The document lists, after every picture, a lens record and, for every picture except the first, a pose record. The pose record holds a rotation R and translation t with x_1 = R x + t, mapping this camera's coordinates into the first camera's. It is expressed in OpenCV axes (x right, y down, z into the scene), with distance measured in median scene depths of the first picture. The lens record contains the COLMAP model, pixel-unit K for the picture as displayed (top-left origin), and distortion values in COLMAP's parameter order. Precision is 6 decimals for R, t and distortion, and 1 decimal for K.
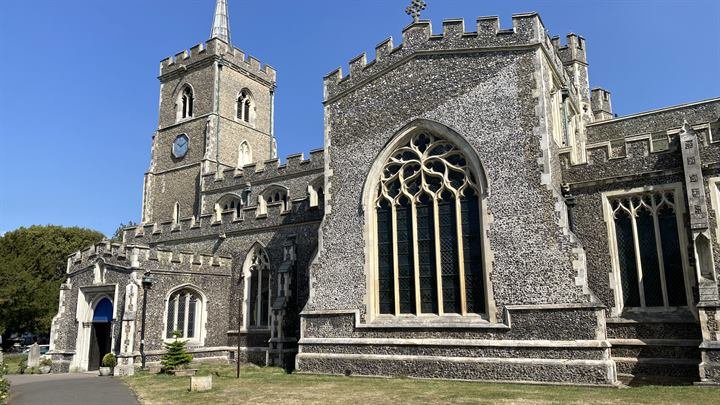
lens RADIAL K [[556.2, 0, 359.7], [0, 556.2, 206.2], [0, 0, 1]] dist [0.081169, -0.127316]
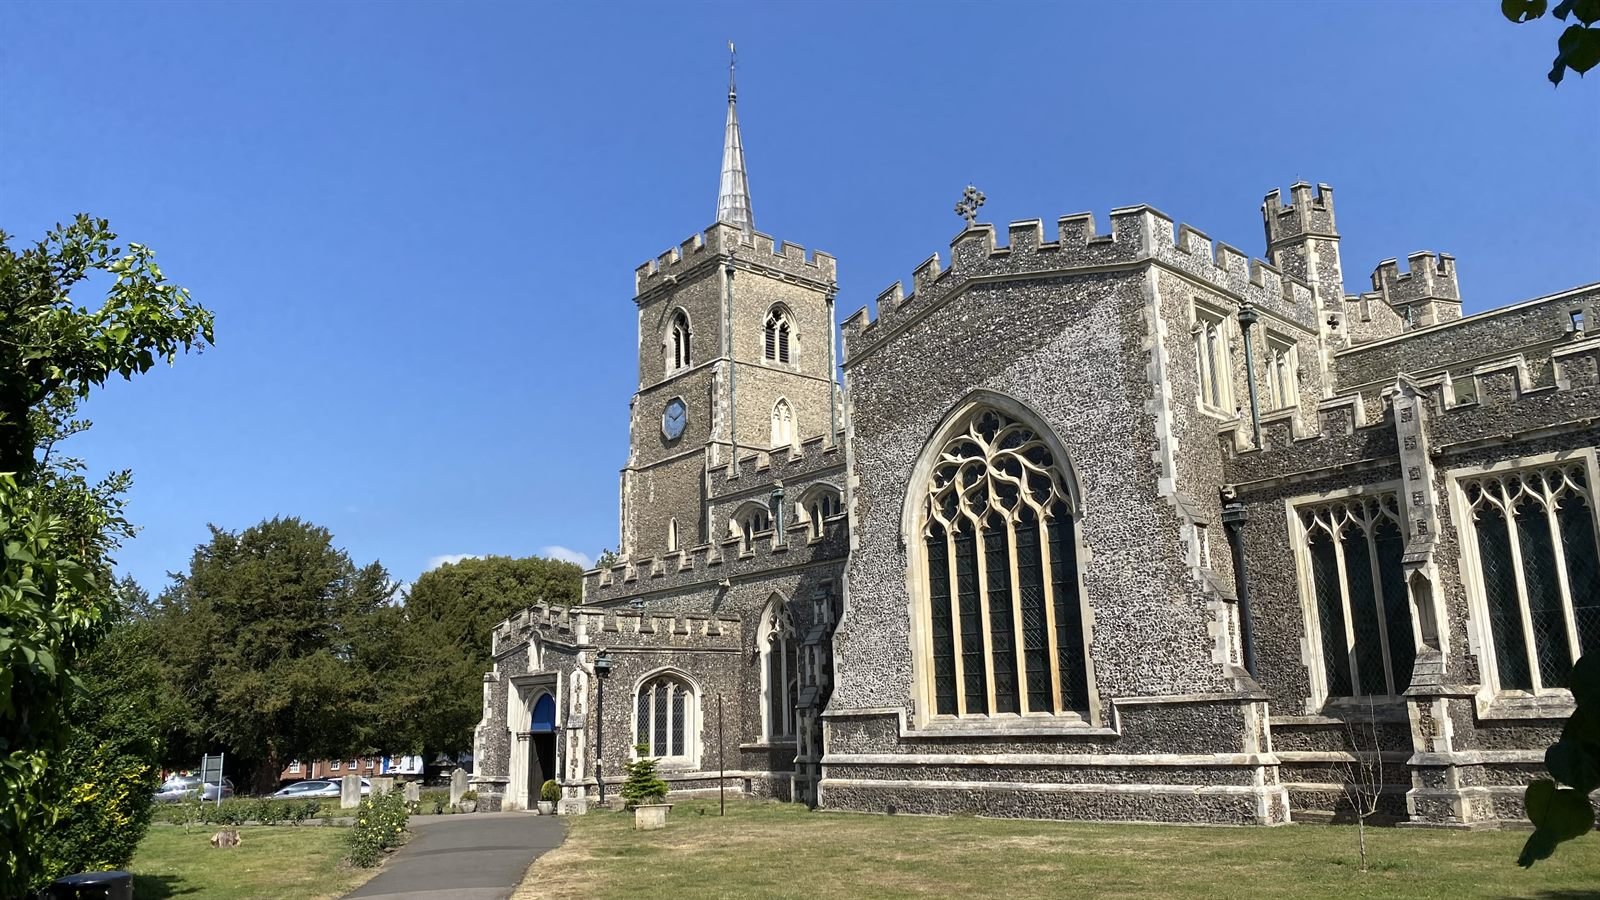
lens RADIAL K [[1213.1, 0, 797.9], [0, 1213.1, 442.3], [0, 0, 1]] dist [0.101657, -0.204702]
pose [[0.961686, -0.074993, -0.263695, 0.218854], [0.068643, 0.997088, -0.033227, -0.057888], [0.265419, 0.013853, 0.964034, -0.275702]]
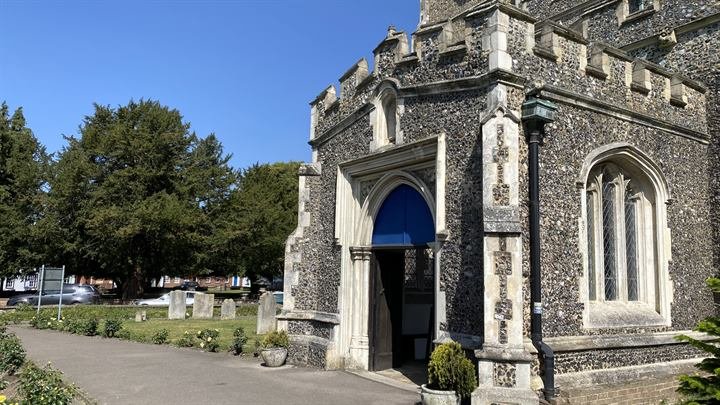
lens RADIAL K [[556.2, 0, 359.7], [0, 556.2, 206.2], [0, 0, 1]] dist [0.081169, -0.127316]
pose [[0.923527, -0.011462, -0.383361, -0.352669], [0.041472, 0.996677, 0.070108, 0.157788], [0.381284, -0.080646, 0.920934, 0.675792]]
